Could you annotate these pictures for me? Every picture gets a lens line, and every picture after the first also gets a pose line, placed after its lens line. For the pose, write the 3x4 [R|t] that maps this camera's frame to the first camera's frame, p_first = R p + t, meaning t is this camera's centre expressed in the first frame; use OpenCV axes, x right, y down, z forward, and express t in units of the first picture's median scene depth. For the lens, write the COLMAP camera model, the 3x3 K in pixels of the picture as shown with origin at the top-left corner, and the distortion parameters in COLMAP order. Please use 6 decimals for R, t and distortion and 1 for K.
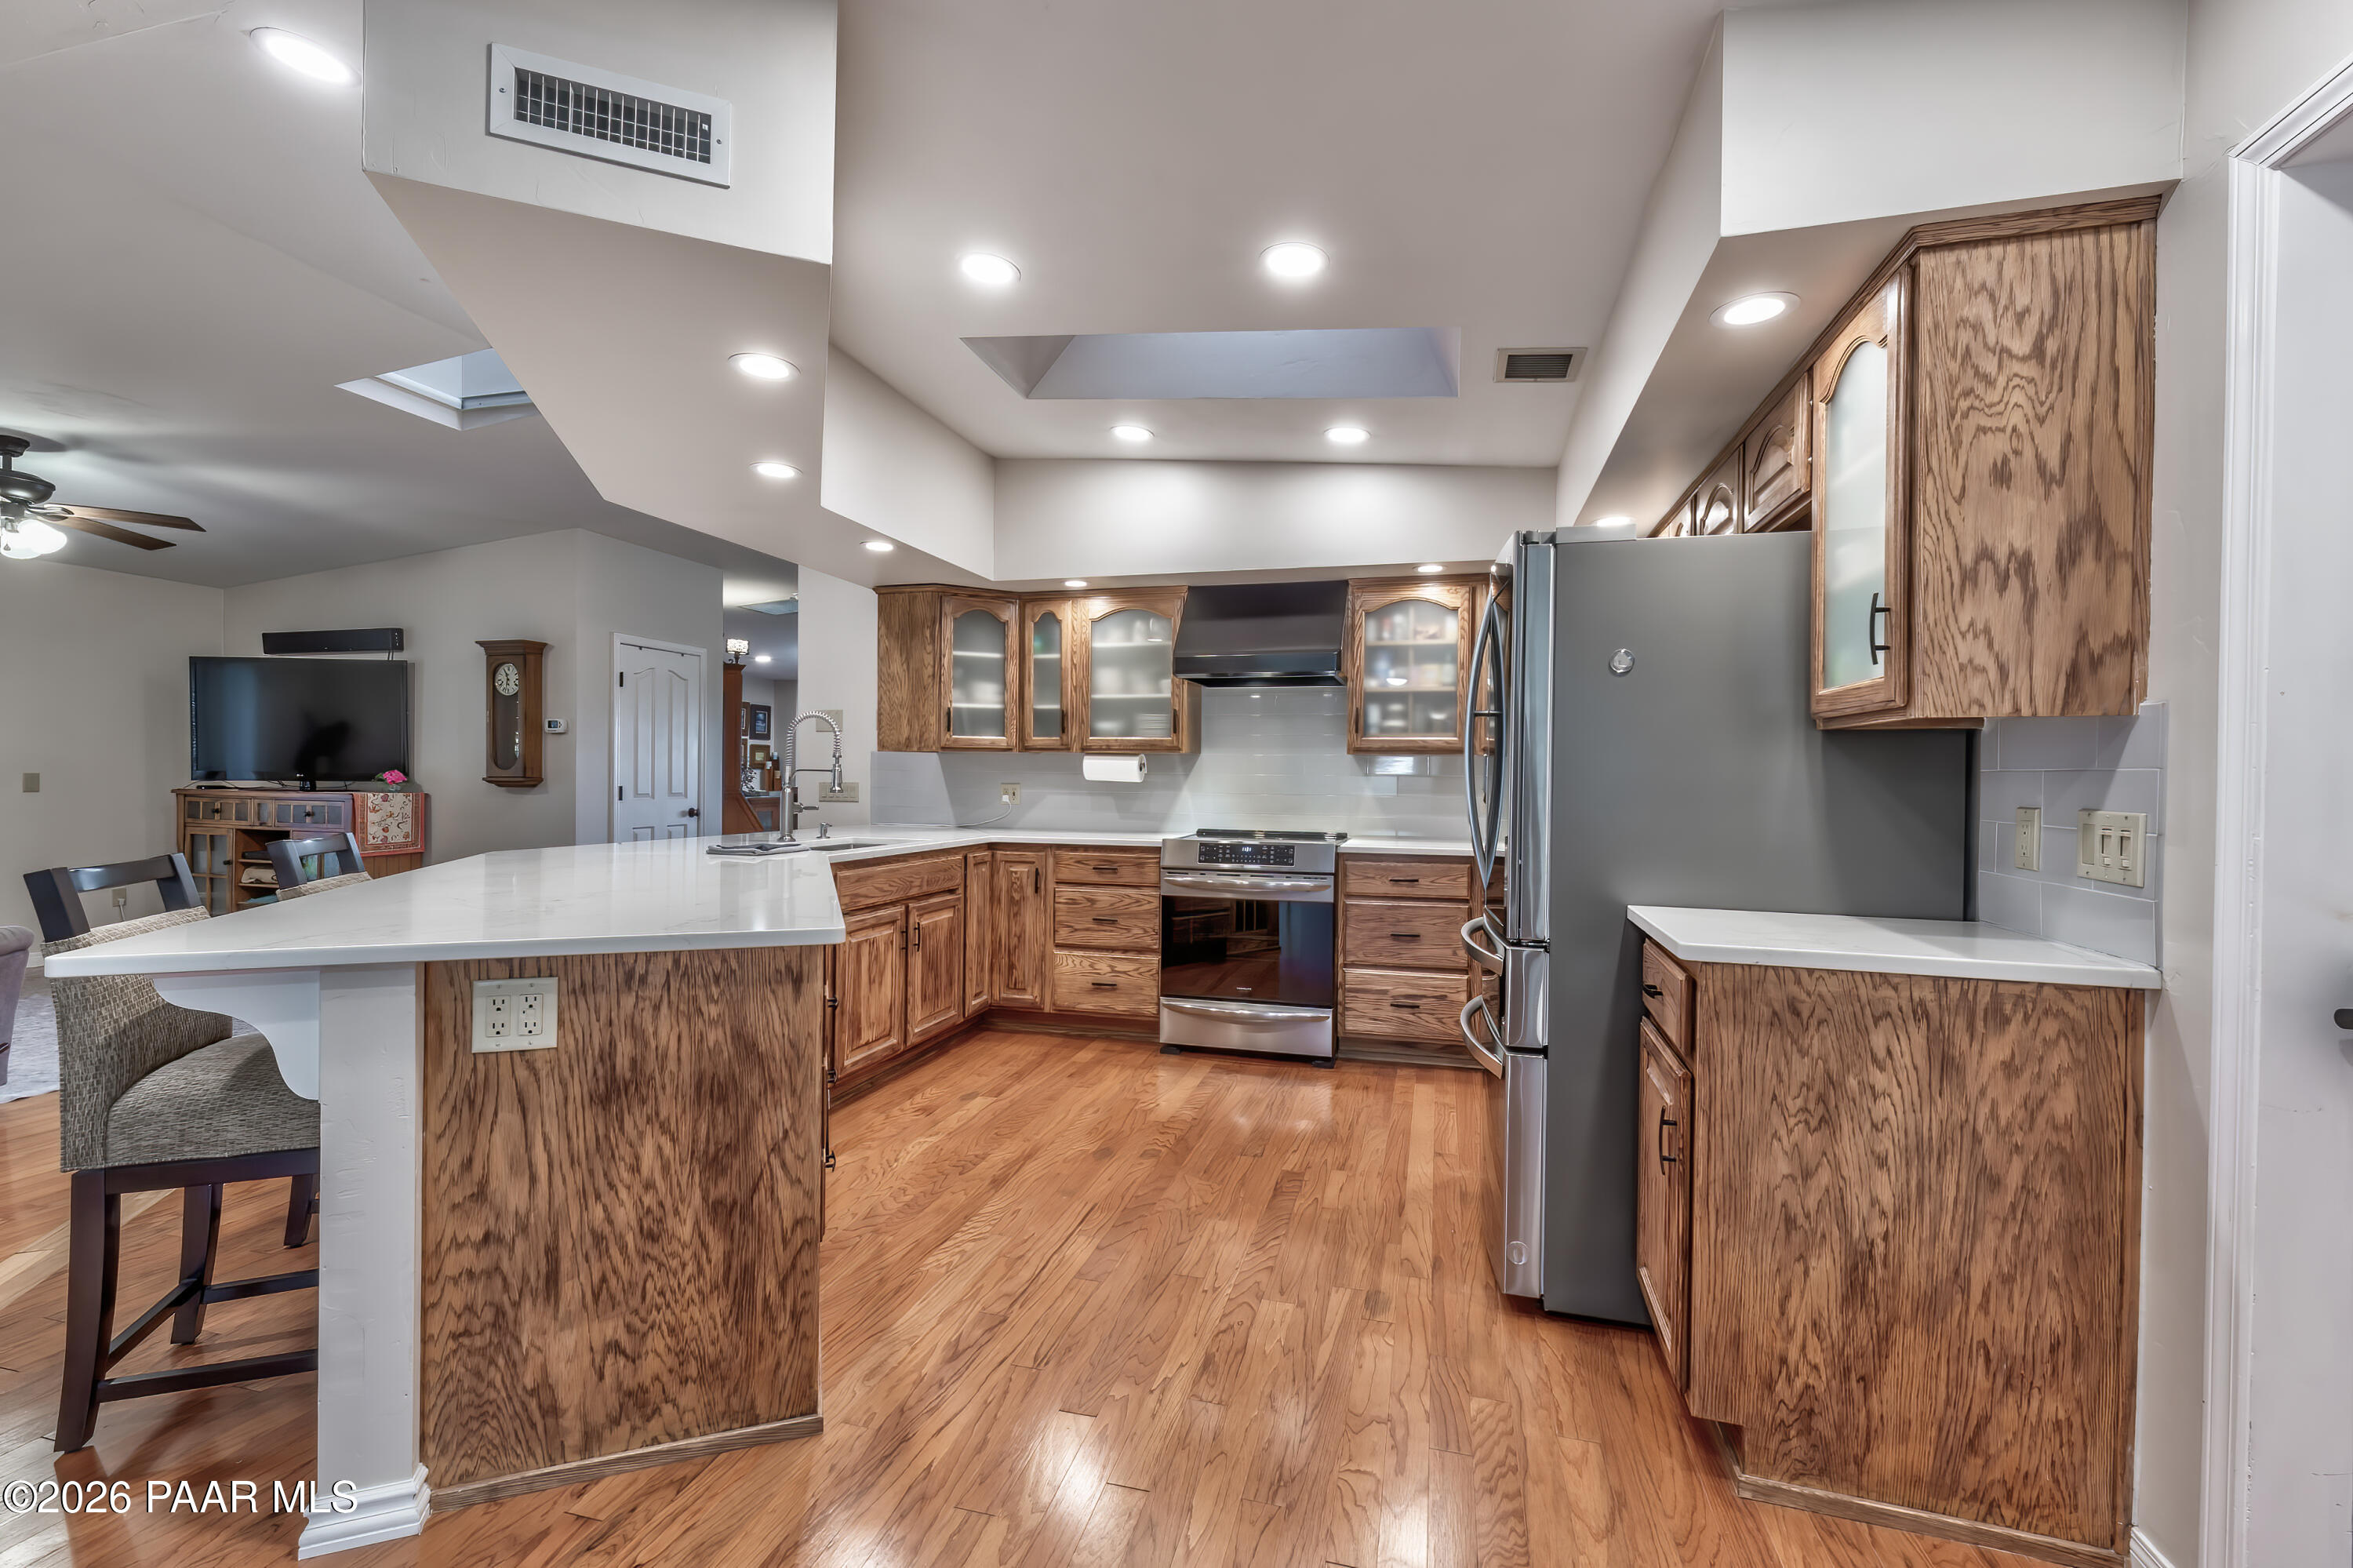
lens RADIAL K [[986.5, 0, 1173.8], [0, 986.5, 785.3], [0, 0, 1]] dist [0.002084, 0.001341]
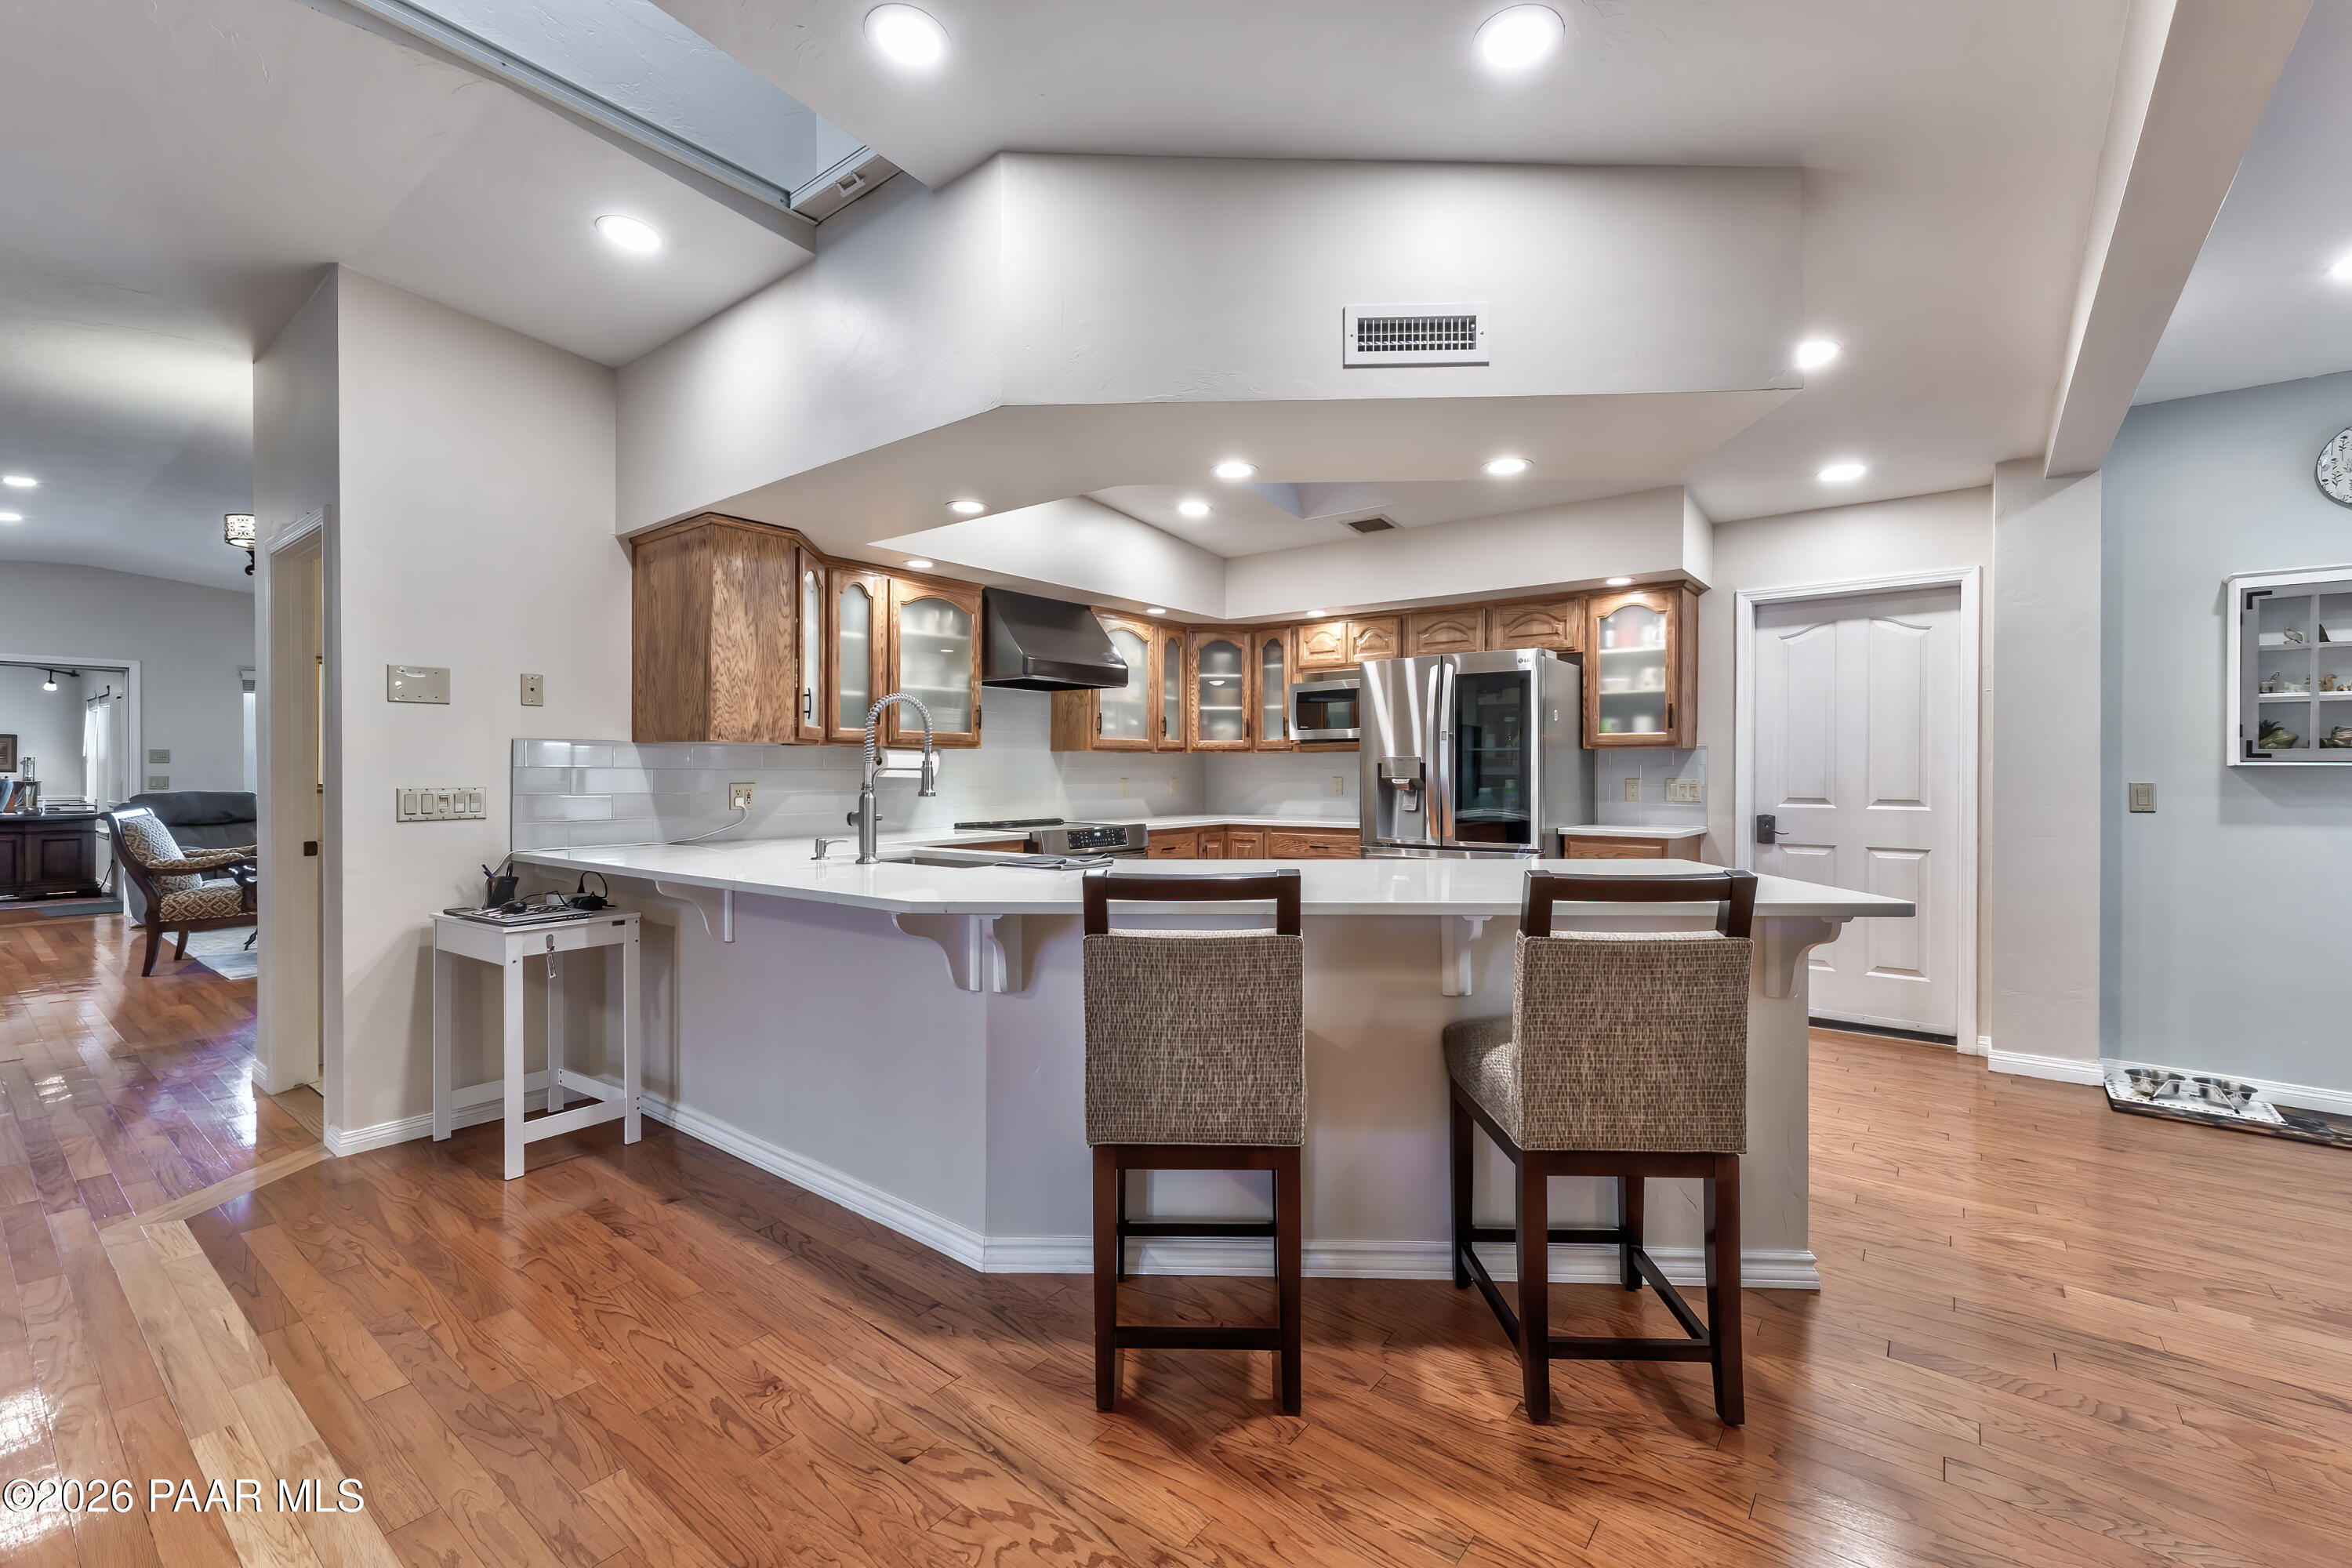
lens RADIAL K [[986.0, 0, 1182.9], [0, 986.0, 772.7], [0, 0, 1]] dist [0.002084, 0.001341]
pose [[0.376447, -0.016805, 0.926286, -0.846275], [0.010957, 0.999846, 0.013687, -0.018316], [-0.926373, 0.004997, 0.376573, 0.411242]]
